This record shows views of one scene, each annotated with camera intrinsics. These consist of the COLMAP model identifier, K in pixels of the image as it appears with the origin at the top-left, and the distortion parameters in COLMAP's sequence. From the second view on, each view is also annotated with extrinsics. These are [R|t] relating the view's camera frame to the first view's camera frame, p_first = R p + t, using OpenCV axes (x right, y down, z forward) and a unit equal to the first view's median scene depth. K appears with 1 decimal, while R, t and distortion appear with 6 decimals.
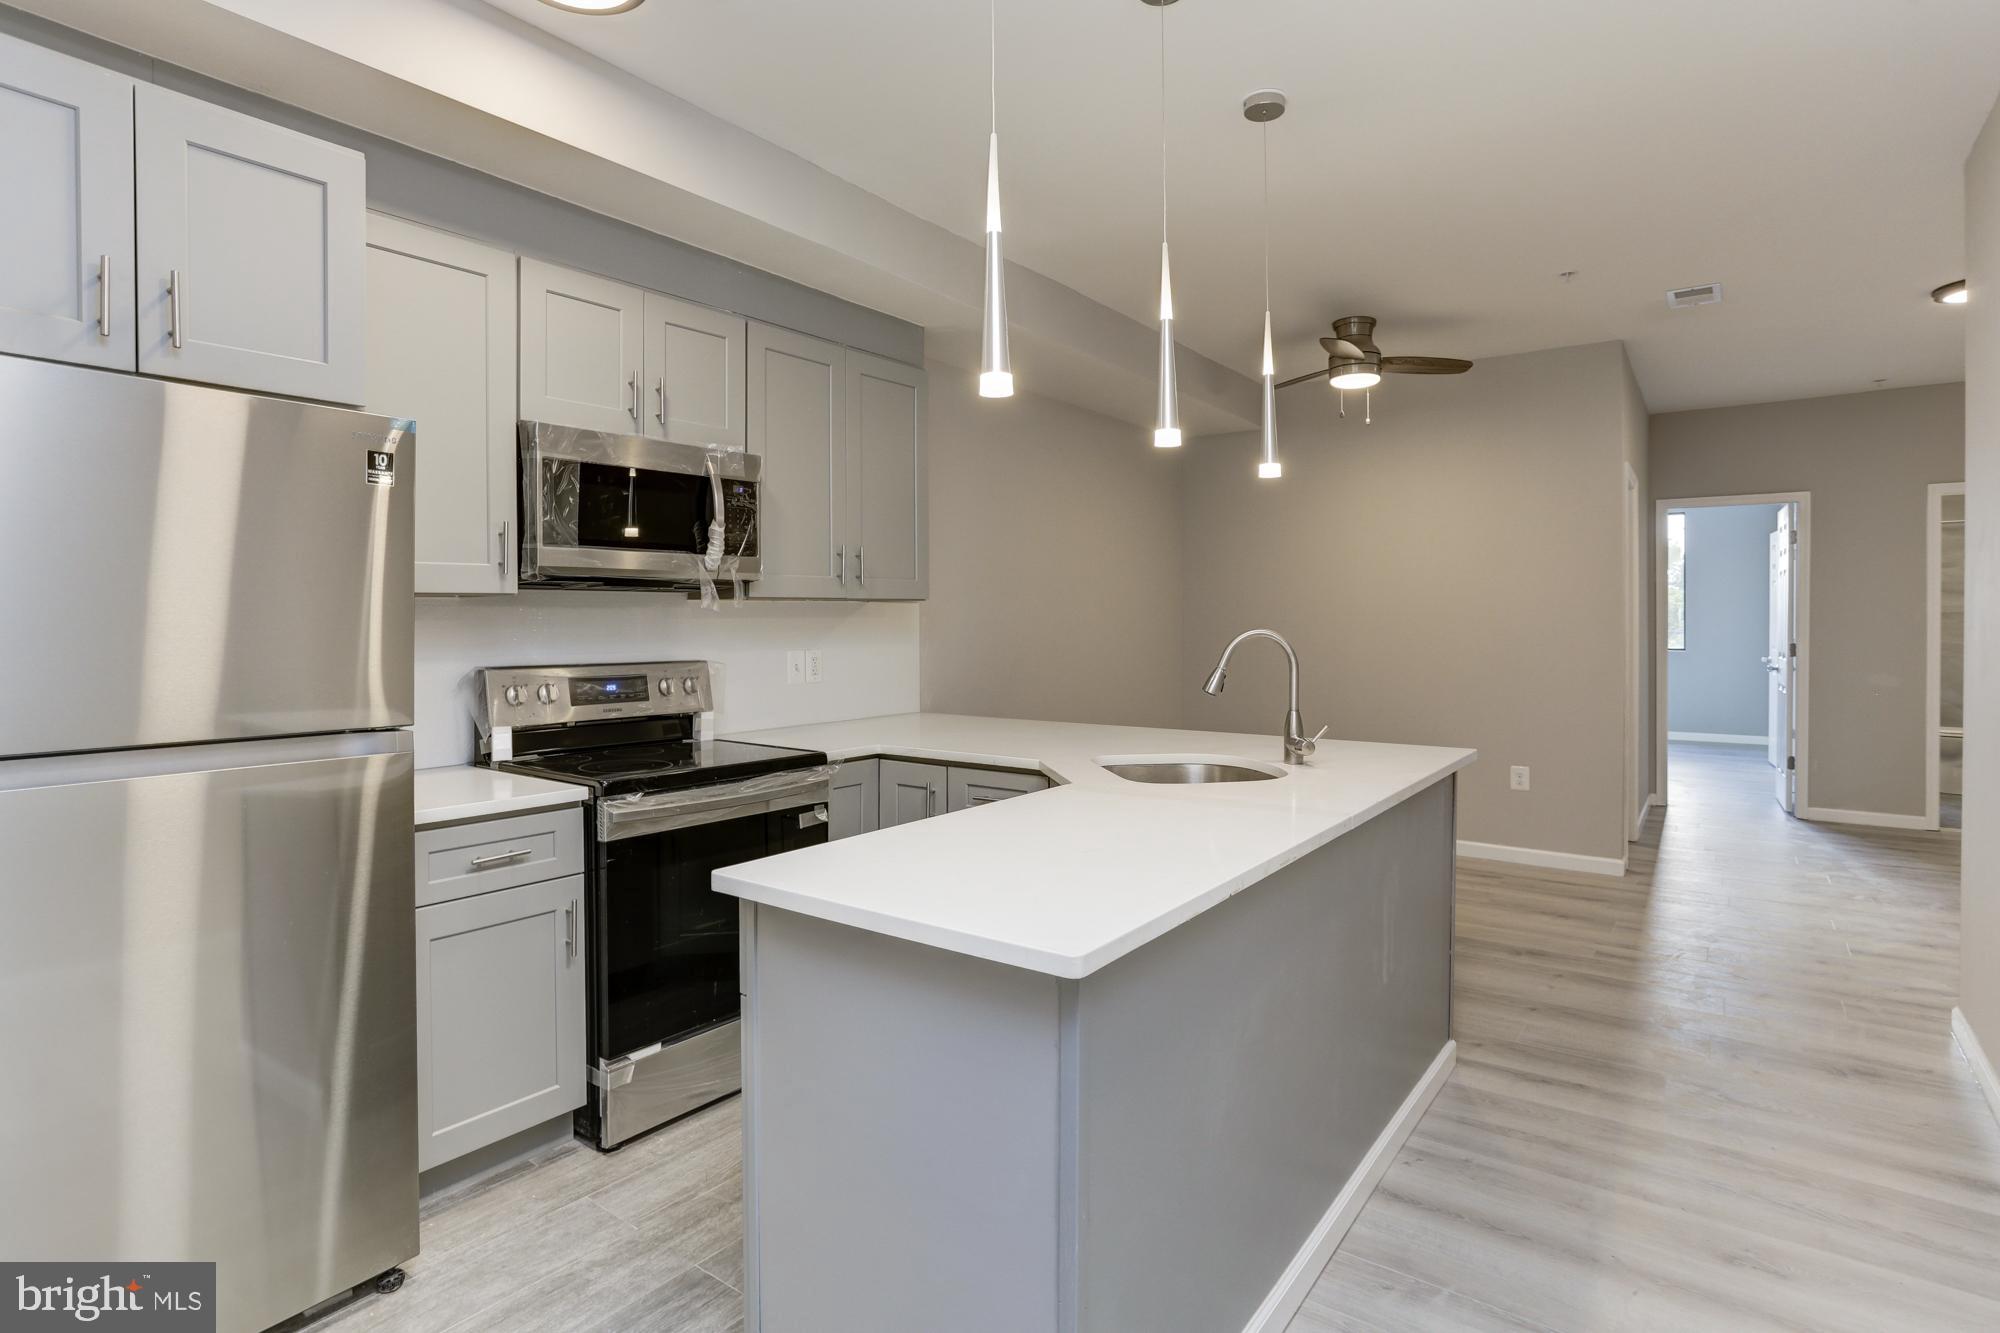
lens RADIAL K [[1018.0, 0, 1003.5], [0, 1018.0, 627.4], [0, 0, 1]] dist [-0.037501, 0.000908]
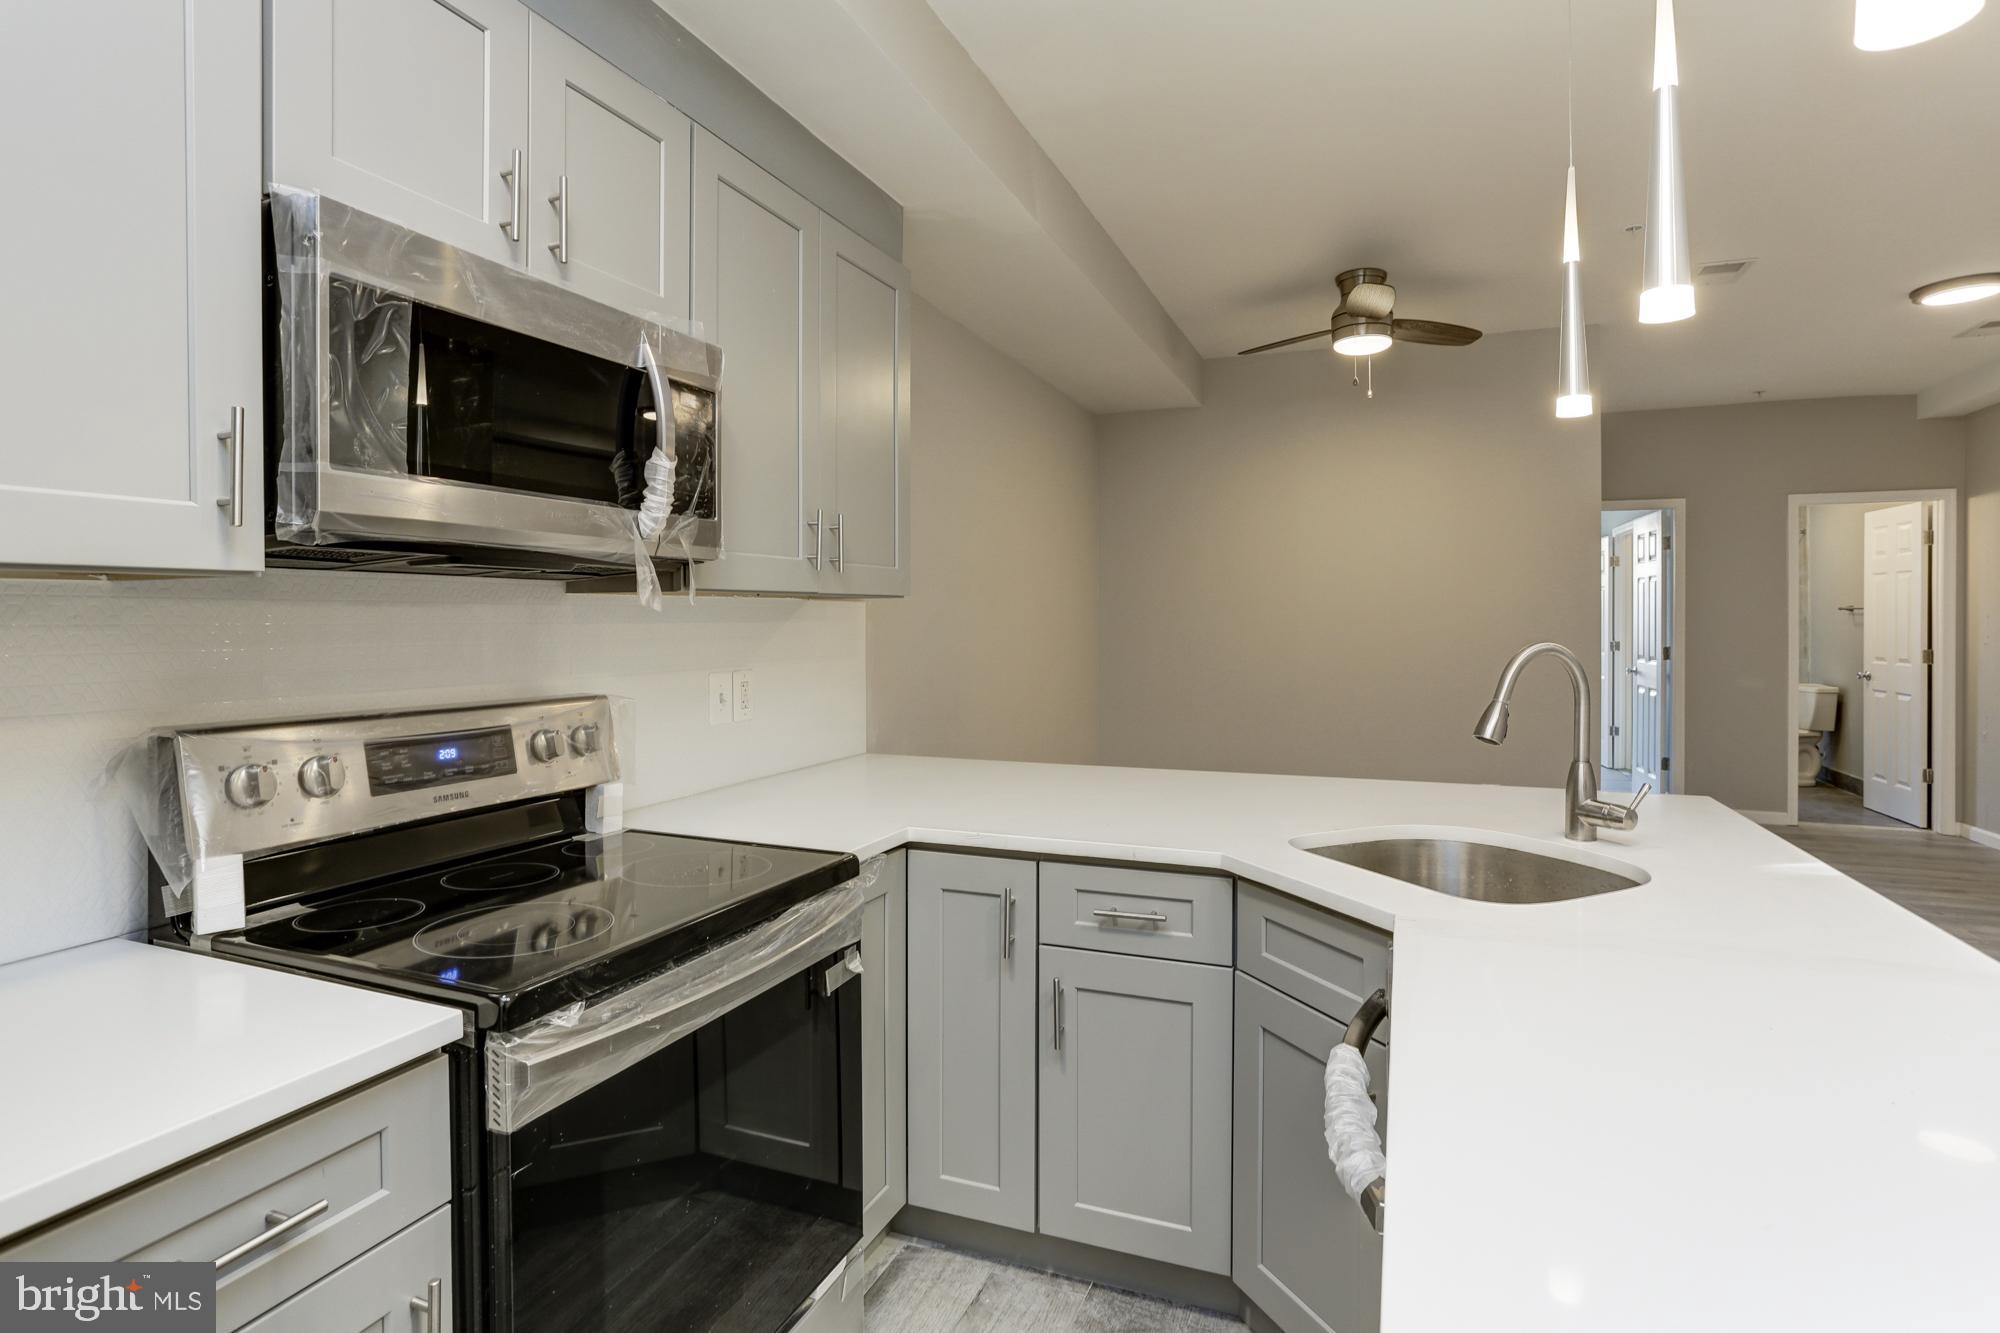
lens RADIAL K [[1004.9, 0, 1026.1], [0, 1004.9, 626.4], [0, 0, 1]] dist [-0.043968, 0.021735]
pose [[0.967309, -0.000690, 0.253599, -0.224382], [0.001609, 0.999993, -0.003419, -0.006077], [-0.253595, 0.003716, 0.967303, 0.413332]]
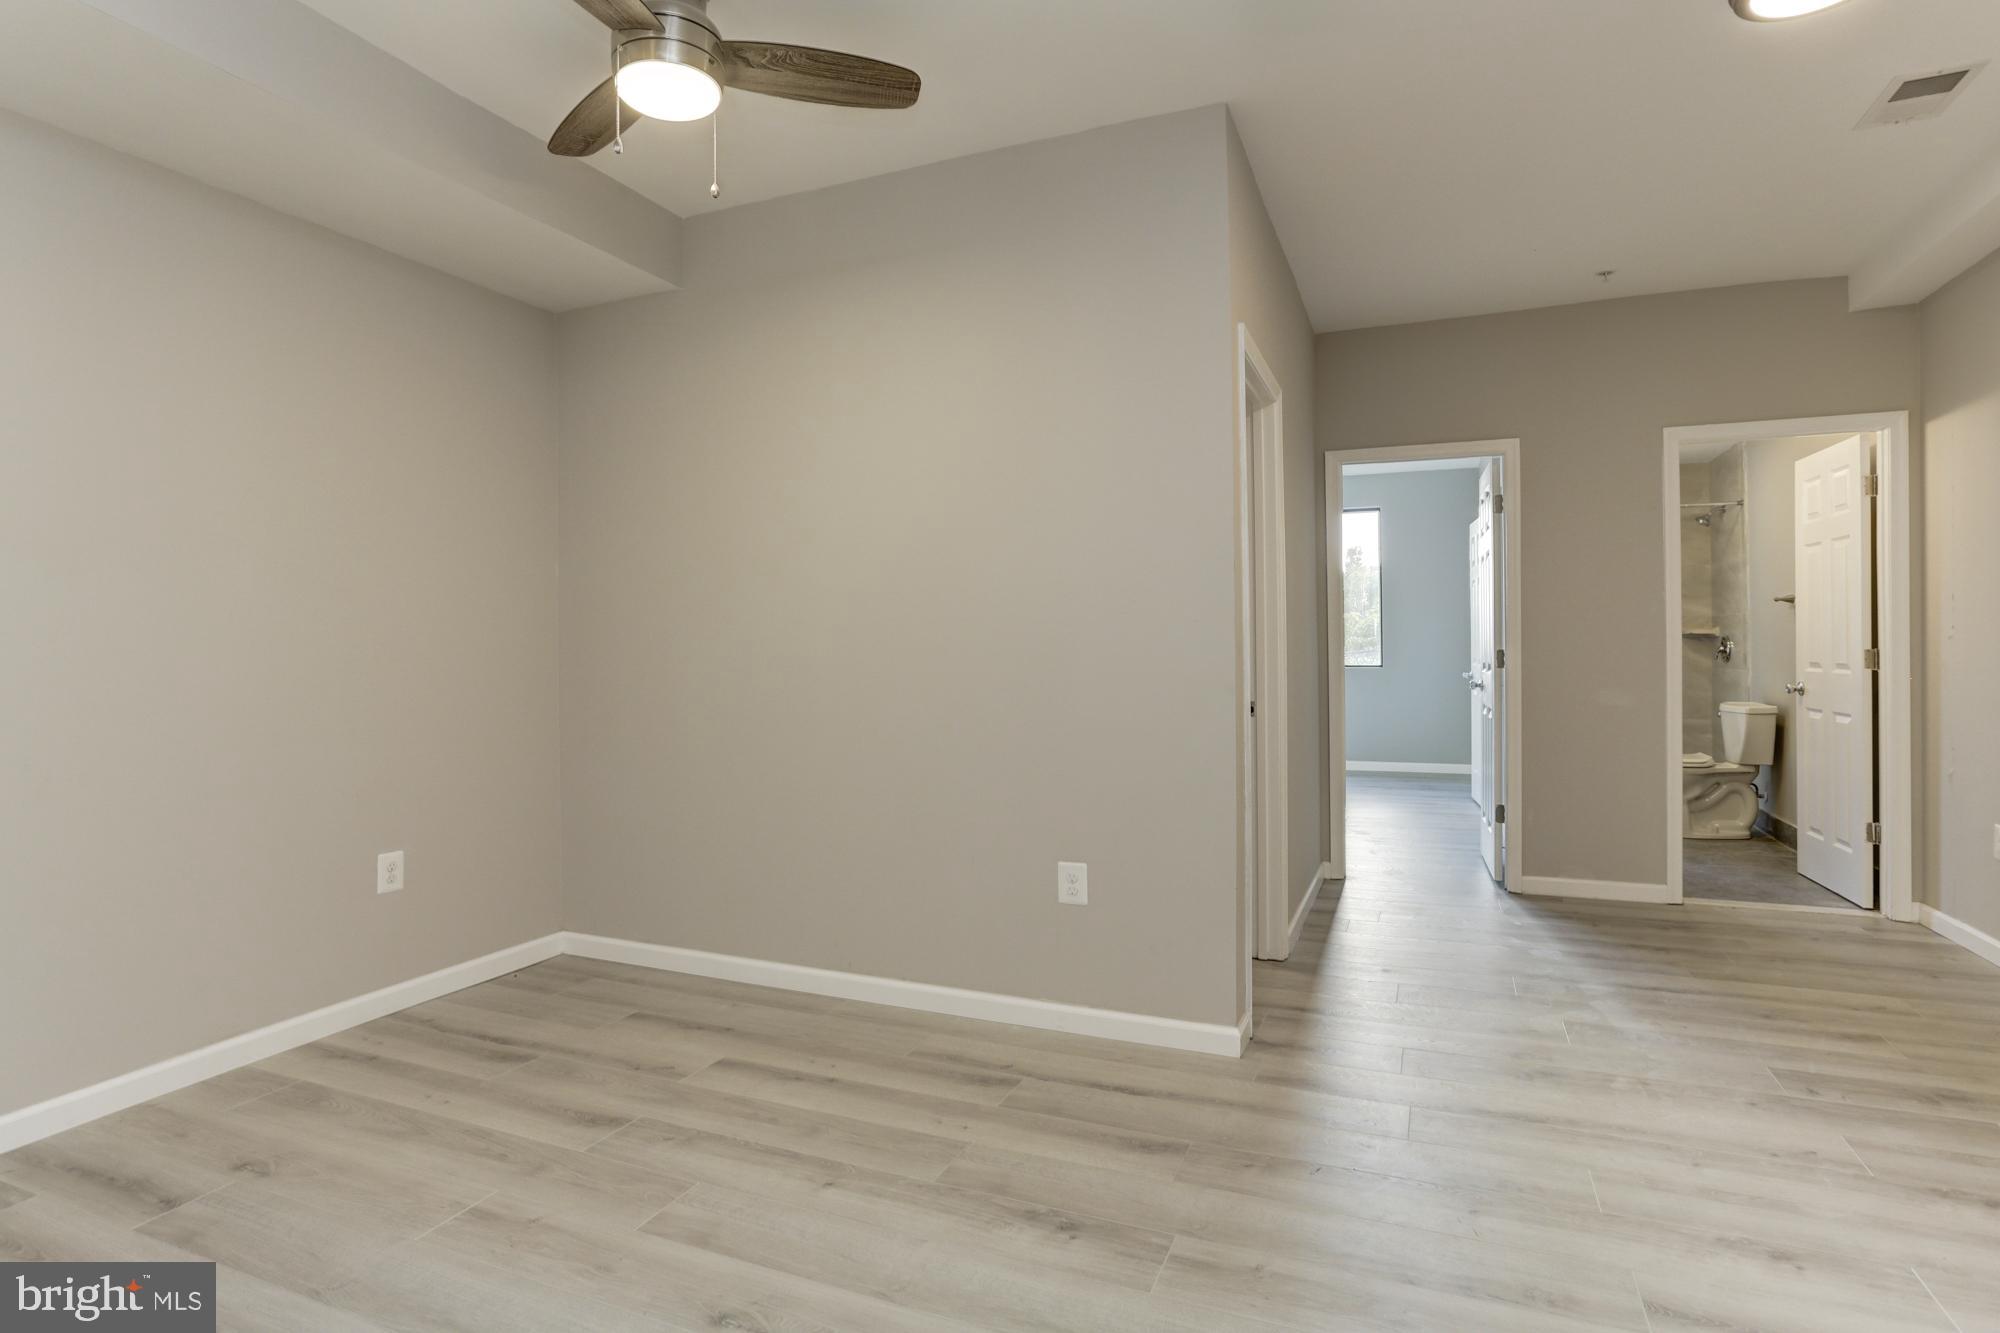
lens RADIAL K [[1014.6, 0, 977.6], [0, 1014.6, 650.7], [0, 0, 1]] dist [-0.047652, 0.018863]
pose [[0.980343, -0.008265, 0.197129, 0.620603], [0.009592, 0.999937, -0.005779, 0.039061], [-0.197069, 0.007557, 0.980361, 0.804940]]
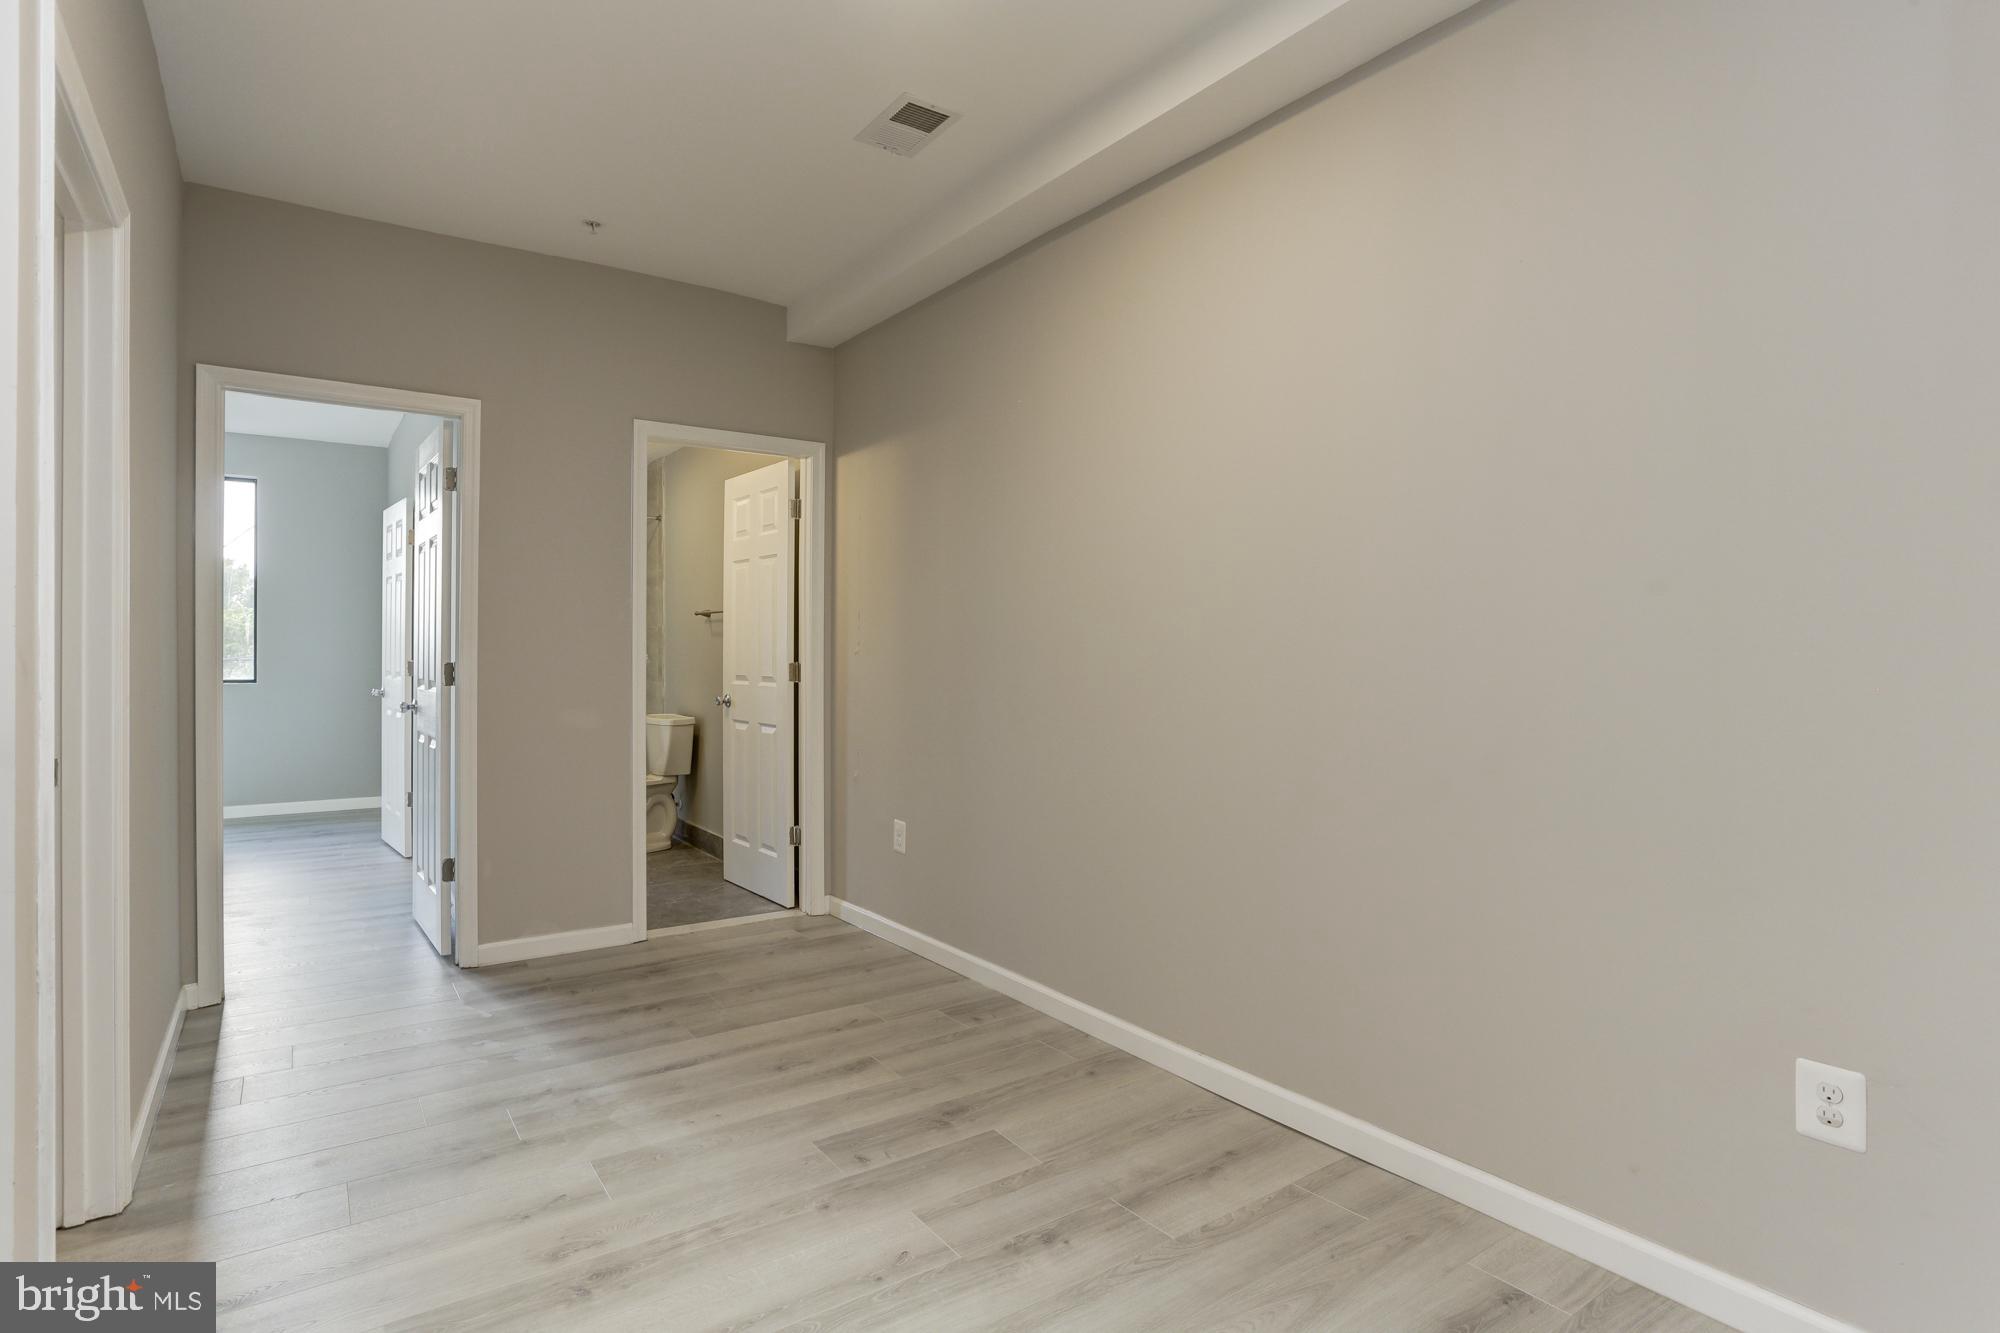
lens RADIAL K [[1040.0, 0, 968.1], [0, 1040.0, 647.0], [0, 0, 1]] dist [-0.060985, 0.038711]
pose [[0.354960, 0.005884, 0.934863, 0.779029], [0.006580, 0.999940, -0.008792, 0.031676], [-0.934858, 0.009272, 0.354900, 1.147013]]
